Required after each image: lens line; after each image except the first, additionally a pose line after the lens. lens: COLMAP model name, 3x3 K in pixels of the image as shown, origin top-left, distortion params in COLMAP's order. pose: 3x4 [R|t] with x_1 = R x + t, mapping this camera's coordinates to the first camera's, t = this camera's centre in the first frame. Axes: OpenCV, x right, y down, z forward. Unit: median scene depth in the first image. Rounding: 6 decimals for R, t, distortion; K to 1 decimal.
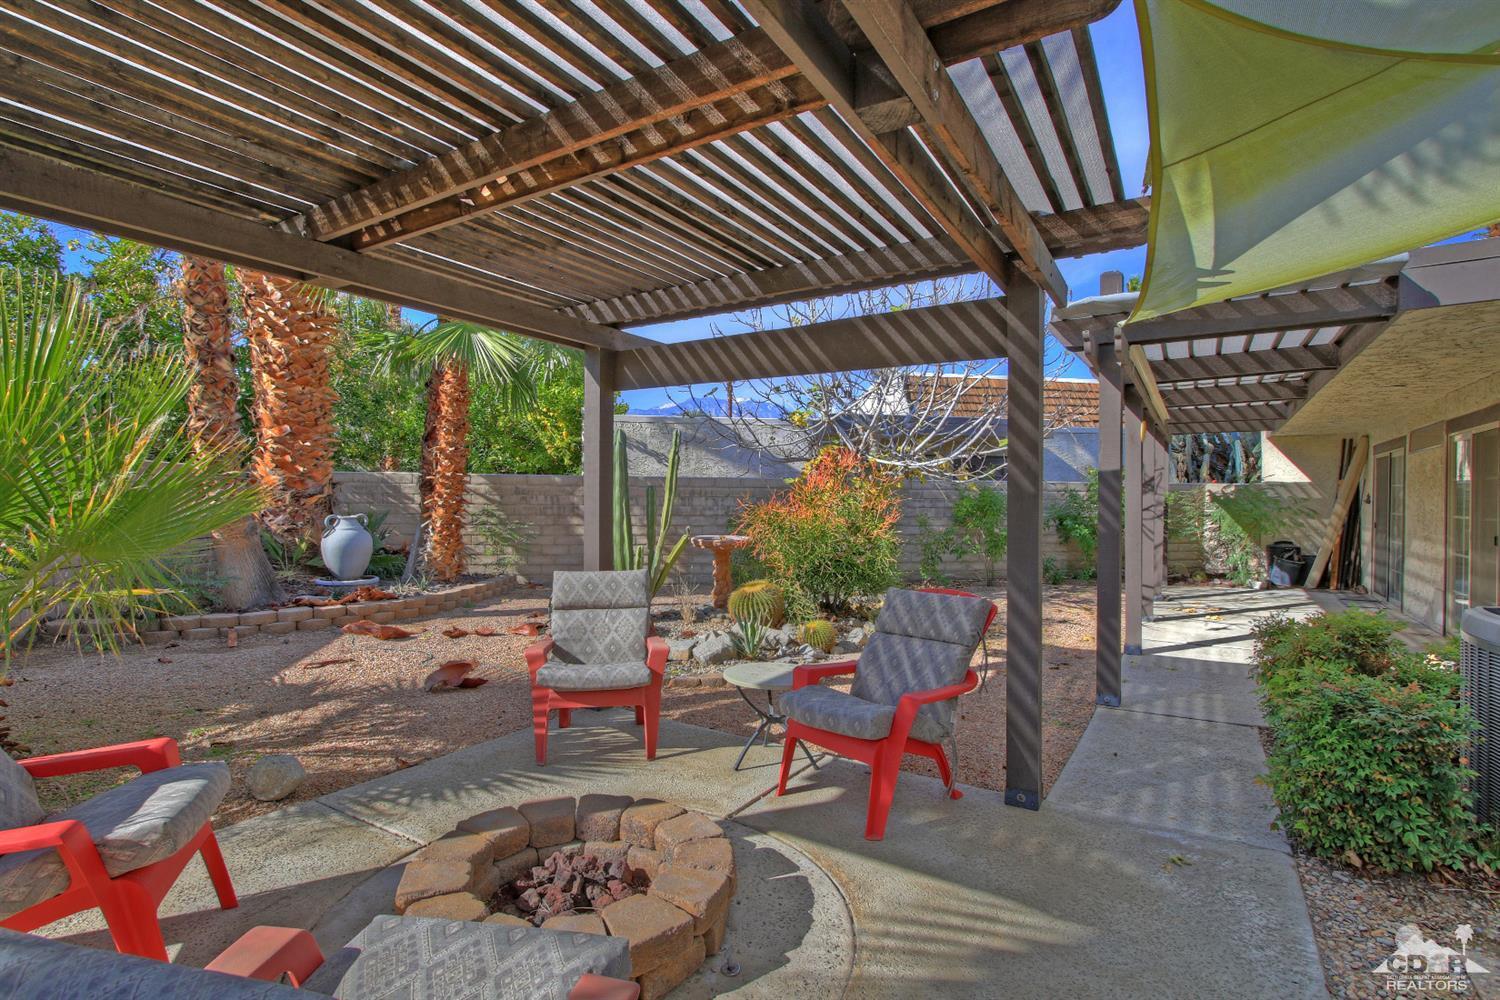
lens RADIAL K [[701.7, 0, 754.1], [0, 701.7, 502.3], [0, 0, 1]] dist [-0.012280, 0.001696]
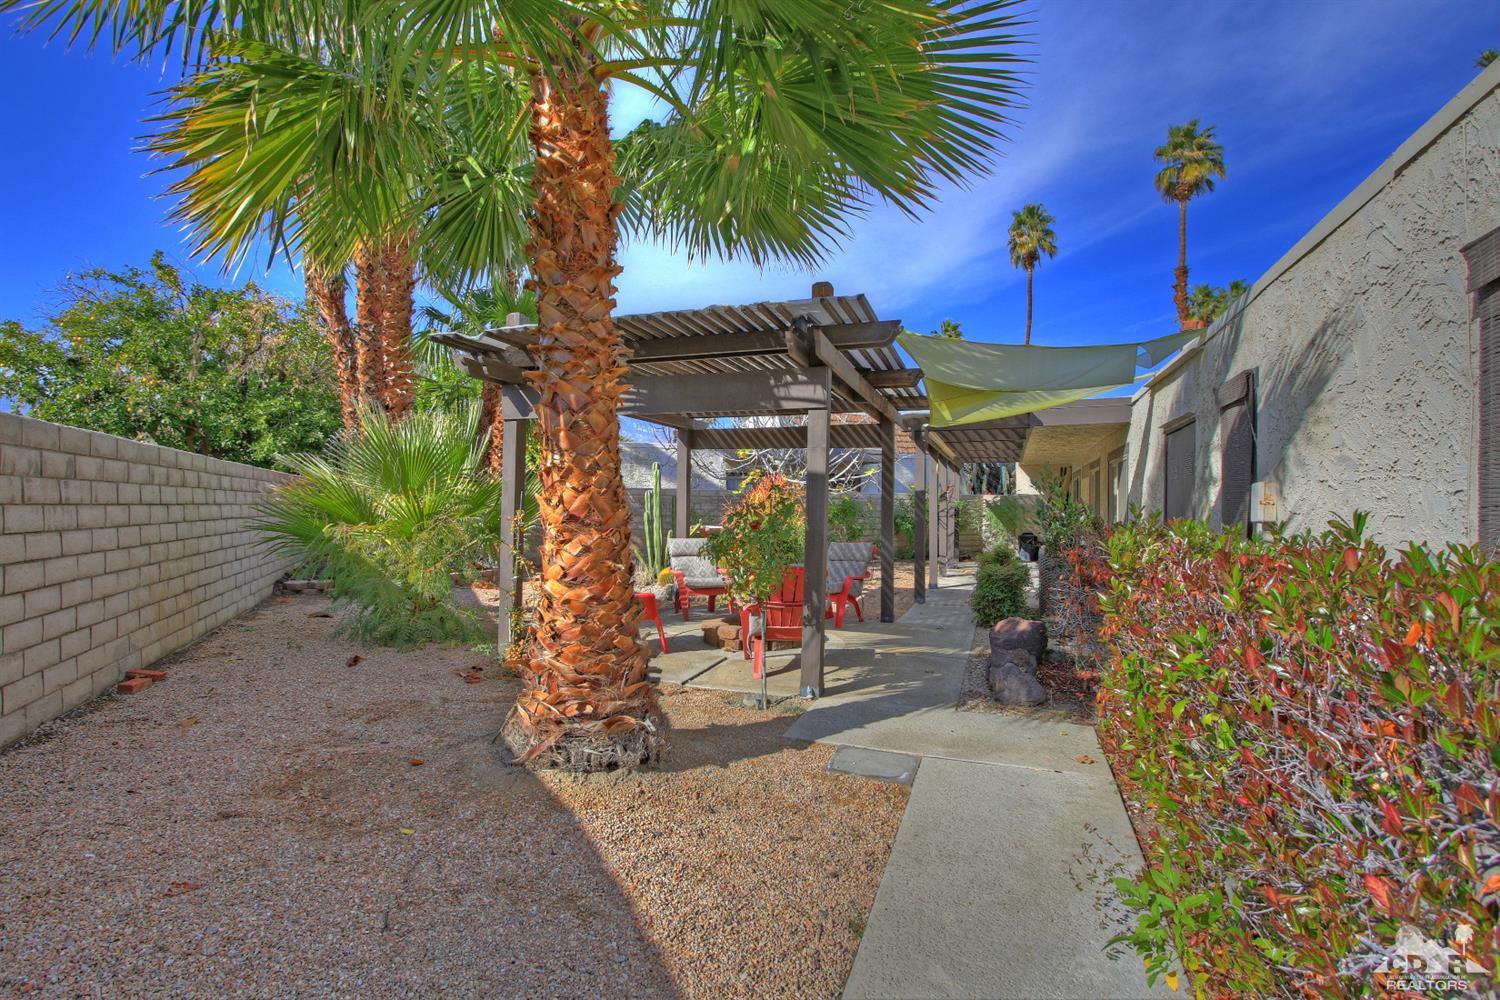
lens RADIAL K [[701.7, 0, 750.1], [0, 701.7, 501.6], [0, 0, 1]] dist [-0.012280, 0.001696]
pose [[0.975775, 0.005073, 0.218719, -0.223751], [-0.003033, 0.999949, -0.009662, 0.004290], [-0.218757, 0.008764, 0.975740, -0.468520]]
